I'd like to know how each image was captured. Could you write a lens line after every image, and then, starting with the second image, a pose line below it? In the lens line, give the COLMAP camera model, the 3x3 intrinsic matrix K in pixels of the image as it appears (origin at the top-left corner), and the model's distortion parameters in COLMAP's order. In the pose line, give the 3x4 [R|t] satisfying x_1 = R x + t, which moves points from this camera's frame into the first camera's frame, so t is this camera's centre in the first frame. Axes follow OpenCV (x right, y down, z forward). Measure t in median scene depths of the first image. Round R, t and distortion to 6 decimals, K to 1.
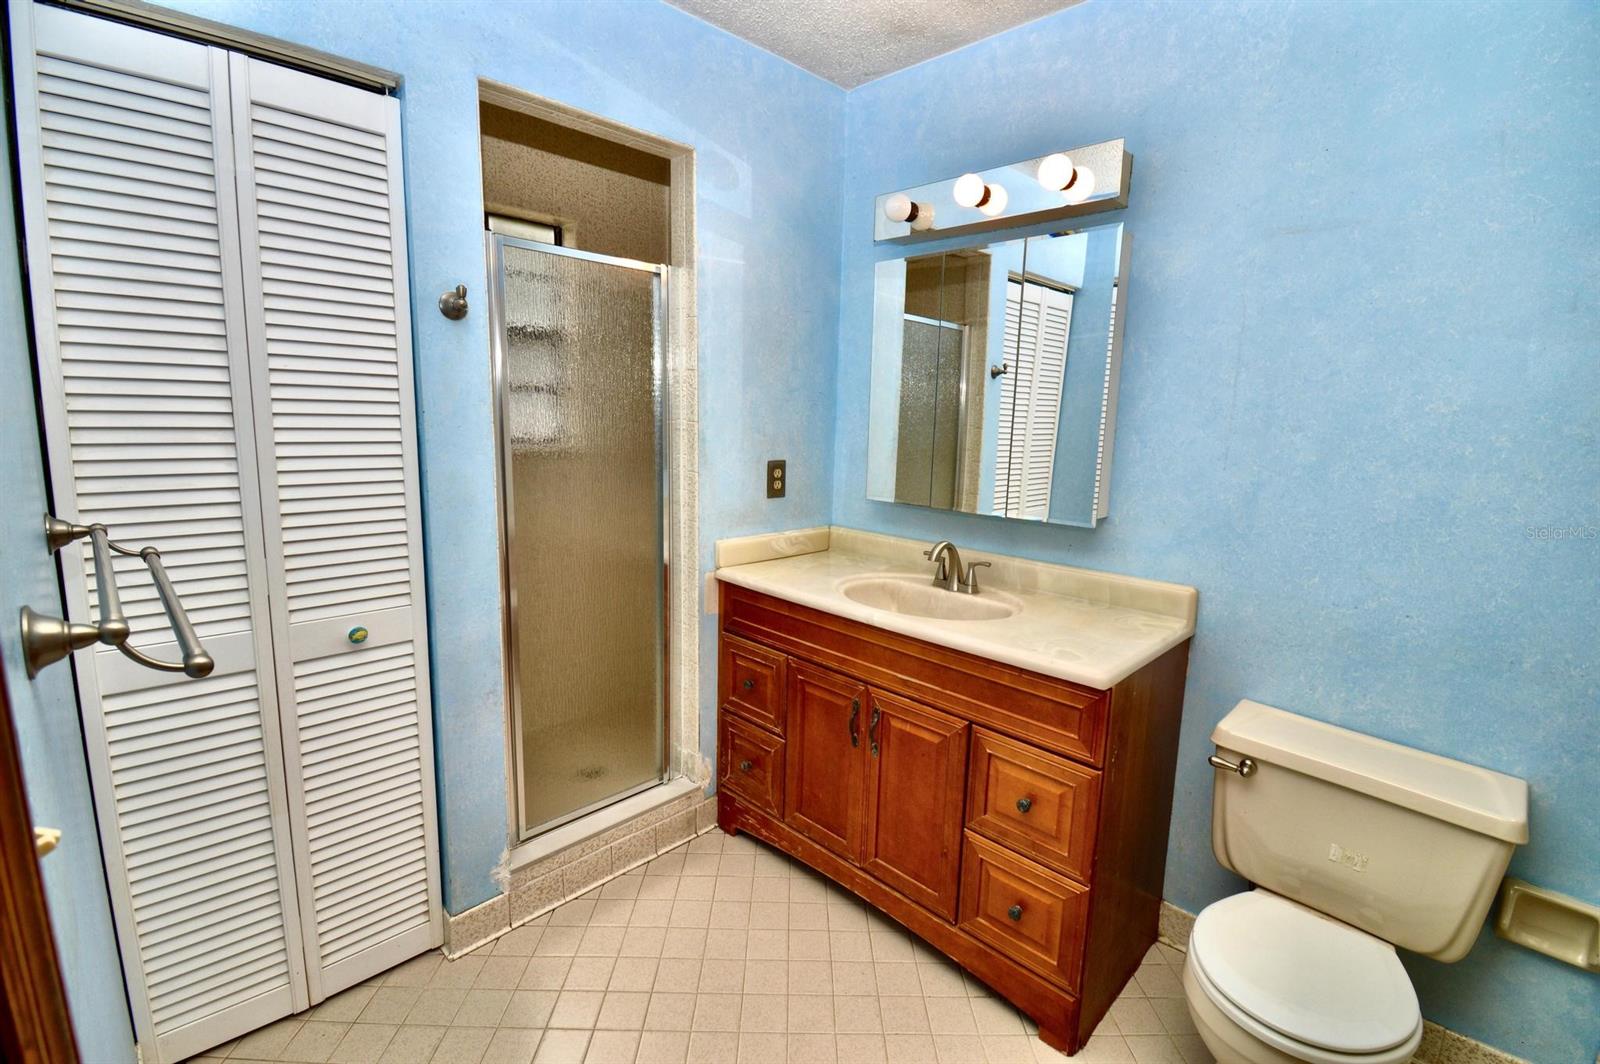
lens RADIAL K [[713.1, 0, 803.6], [0, 713.1, 524.0], [0, 0, 1]] dist [0.025692, -0.025731]
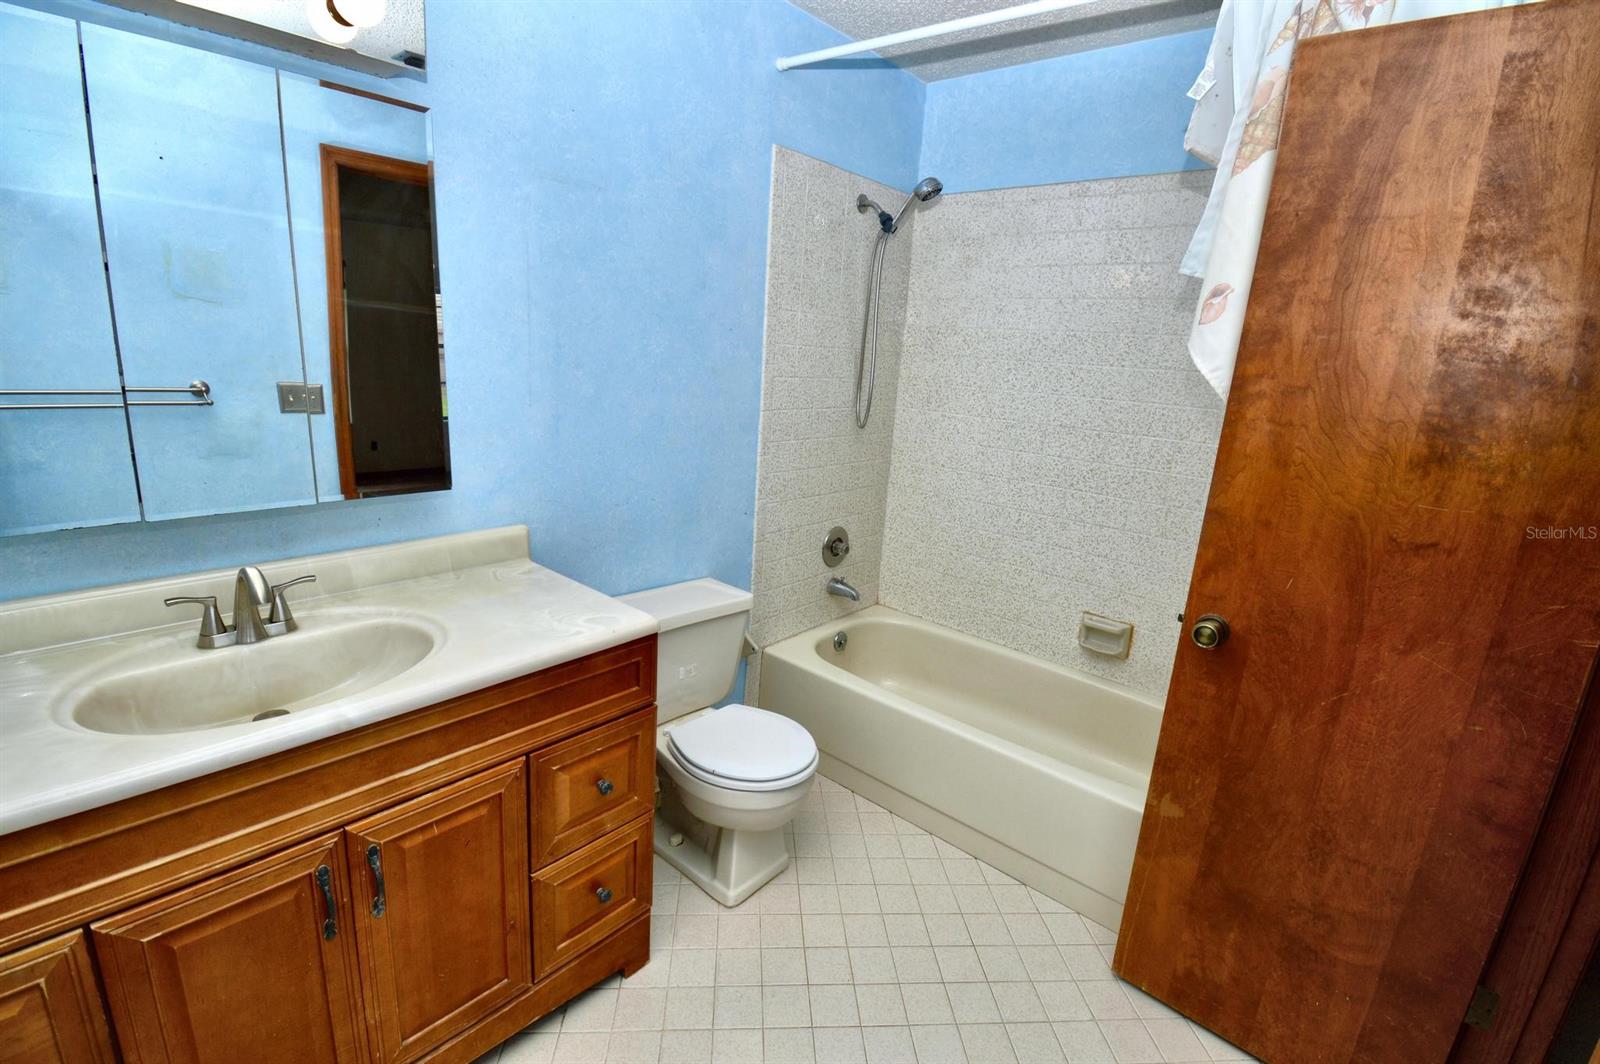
lens RADIAL K [[713.1, 0, 803.6], [0, 713.1, 524.0], [0, 0, 1]] dist [0.025692, -0.025731]
pose [[-0.047183, -0.264927, 0.963114, -0.466267], [0.093145, 0.958819, 0.268309, -0.151740], [-0.994534, 0.102369, -0.020563, 0.645862]]
